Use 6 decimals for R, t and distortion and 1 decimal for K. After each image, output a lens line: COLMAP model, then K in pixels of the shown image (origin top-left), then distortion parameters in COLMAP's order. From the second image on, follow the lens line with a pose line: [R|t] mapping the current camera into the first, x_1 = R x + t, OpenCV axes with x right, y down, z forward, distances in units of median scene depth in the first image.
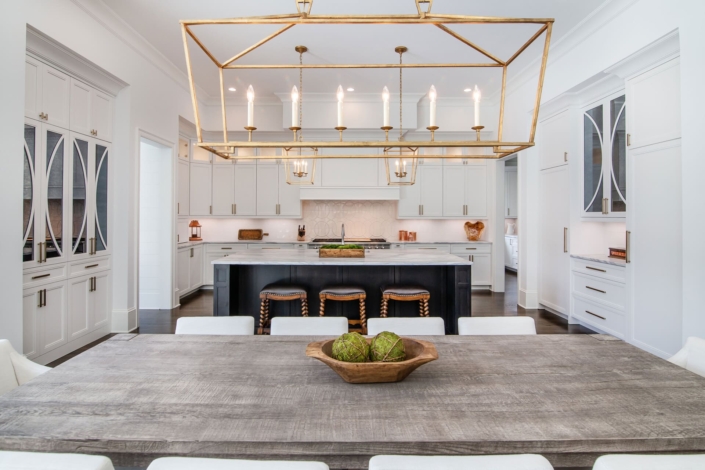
lens RADIAL K [[385.5, 0, 352.5], [0, 385.5, 235.0], [0, 0, 1]] dist [-0.000741, 0.000153]
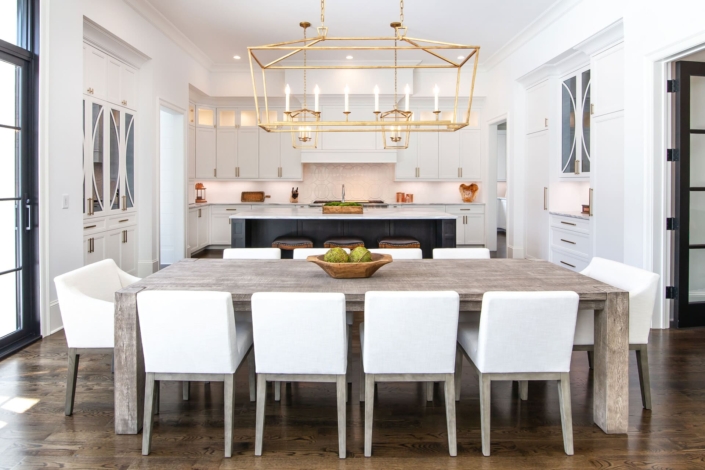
lens RADIAL K [[424.8, 0, 352.4], [0, 424.8, 215.8], [0, 0, 1]] dist [0.000177, 0.000116]
pose [[0.999983, -0.002569, 0.005271, -0.006461], [0.002412, 0.999557, 0.029651, 0.027473], [-0.005345, -0.029638, 0.999546, -0.232138]]
